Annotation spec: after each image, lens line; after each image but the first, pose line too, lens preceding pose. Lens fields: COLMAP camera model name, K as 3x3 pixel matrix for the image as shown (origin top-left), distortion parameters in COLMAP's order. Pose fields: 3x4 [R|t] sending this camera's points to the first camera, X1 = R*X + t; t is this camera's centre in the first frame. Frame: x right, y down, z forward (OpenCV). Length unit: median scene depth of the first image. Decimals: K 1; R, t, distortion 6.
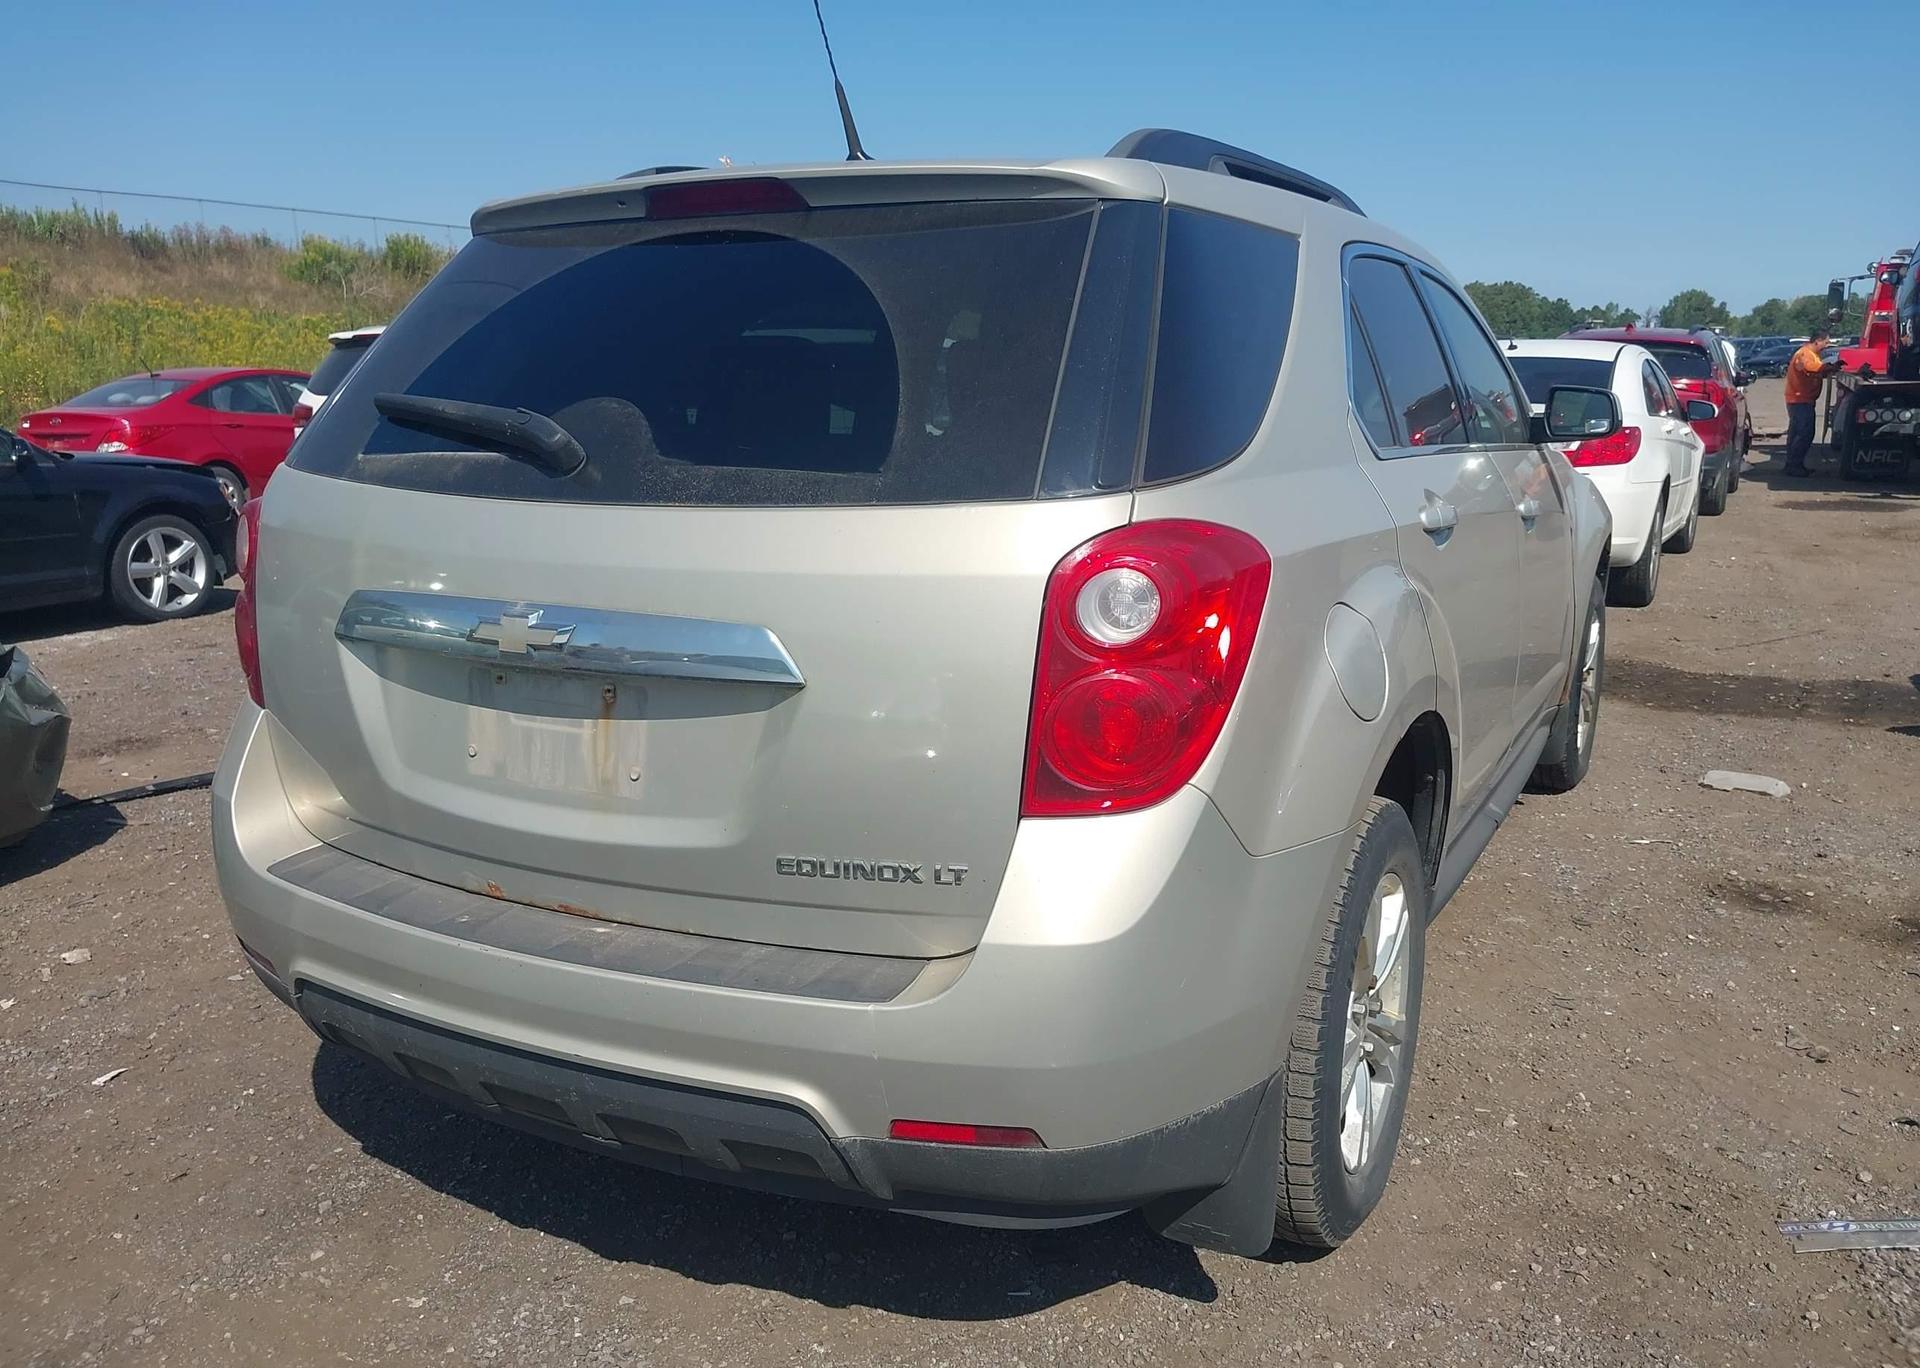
lens RADIAL K [[1422.2, 0, 975.3], [0, 1422.2, 676.0], [0, 0, 1]] dist [0.049053, -0.040883]
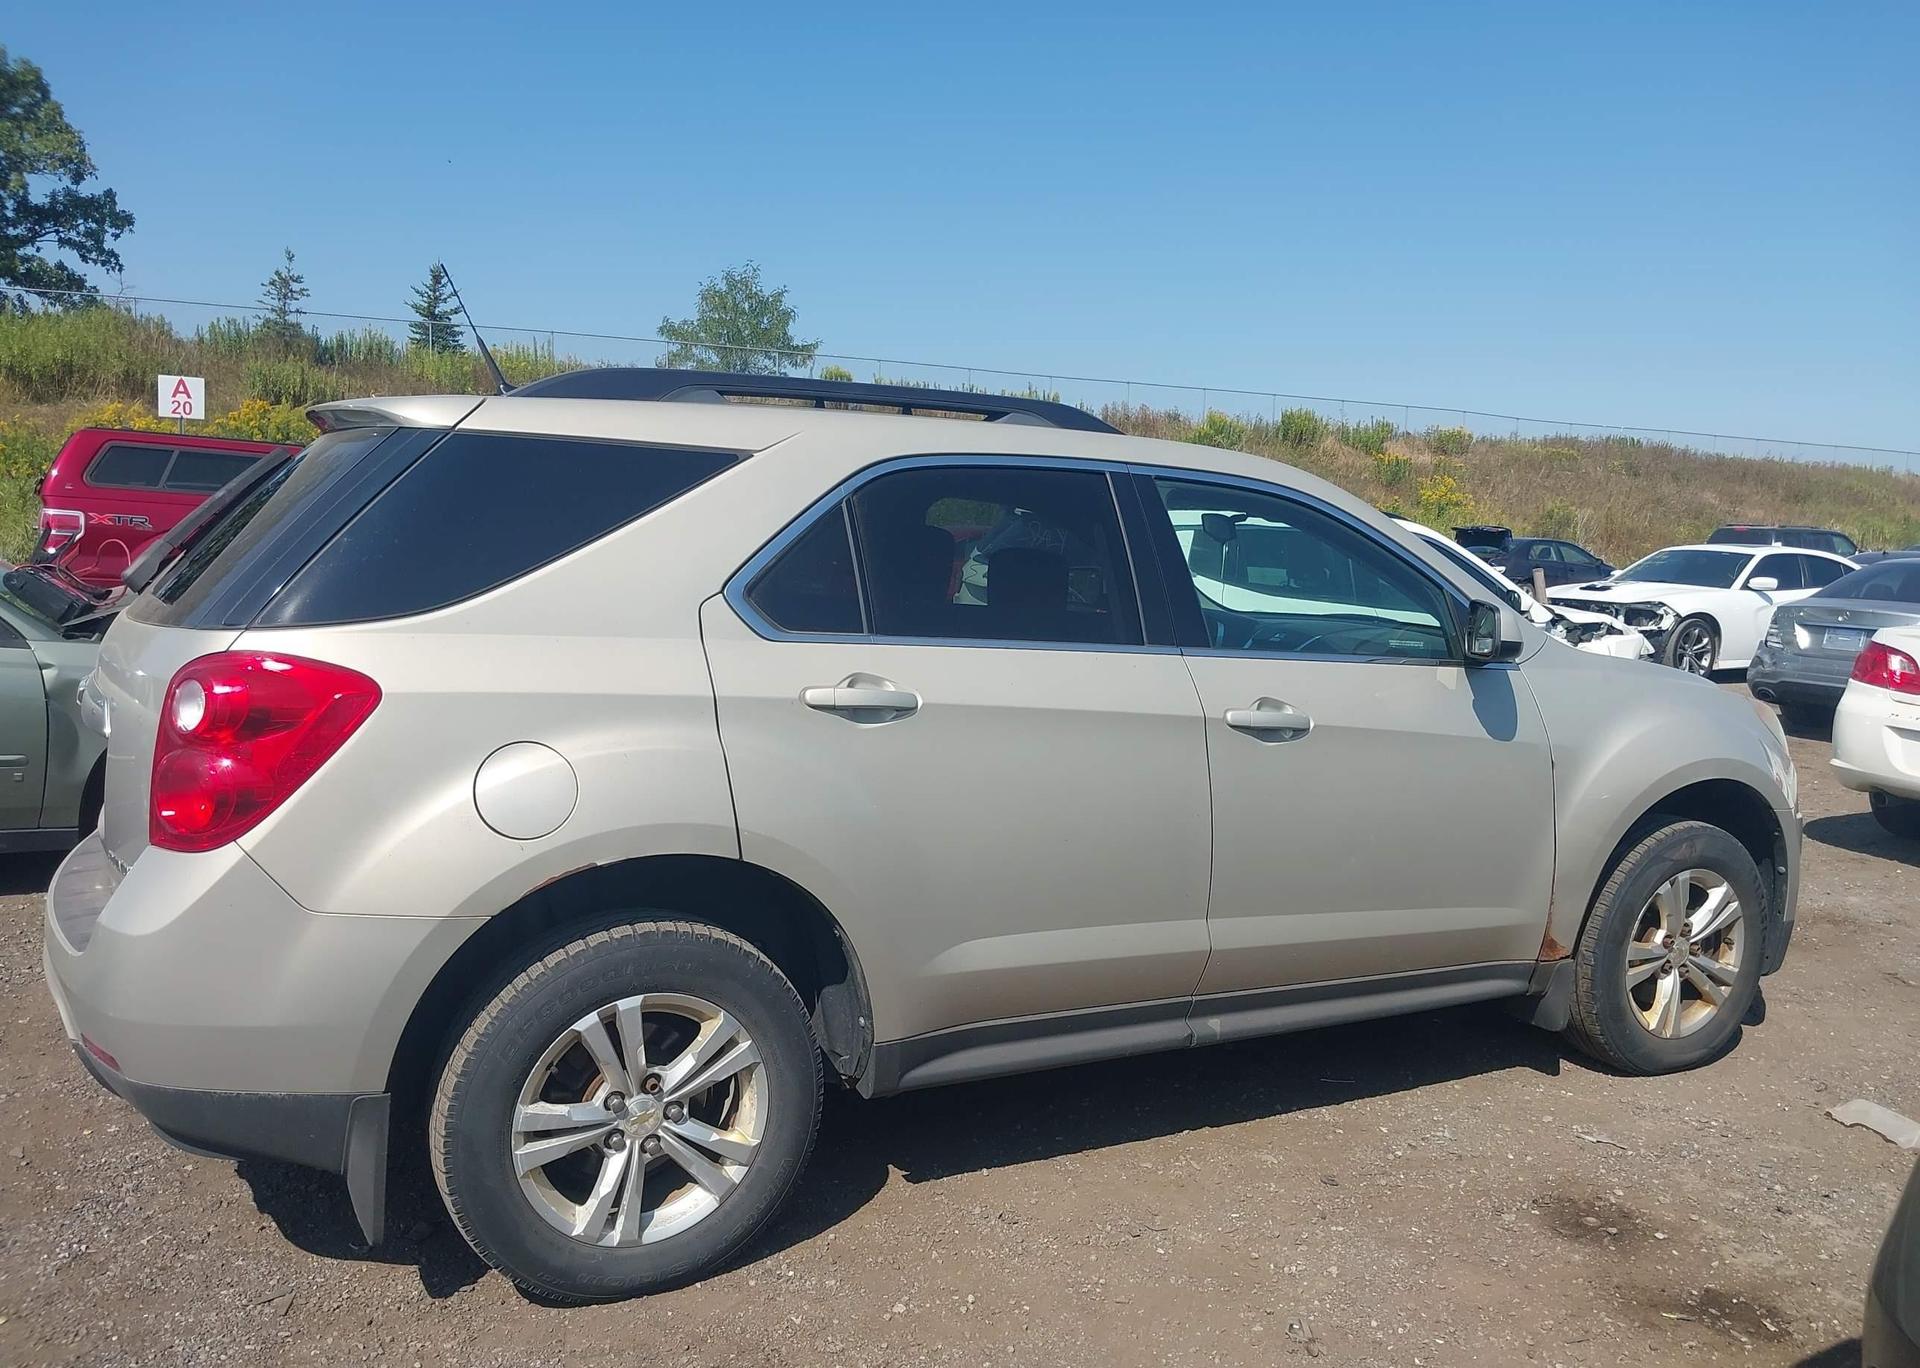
lens RADIAL K [[1422.2, 0, 958.7], [0, 1422.2, 690.0], [0, 0, 1]] dist [0.049053, -0.040883]
pose [[0.839200, 0.099613, -0.534621, 1.228118], [-0.156113, 0.985831, -0.061368, -0.077051], [0.520933, 0.134962, 0.842861, 0.137599]]
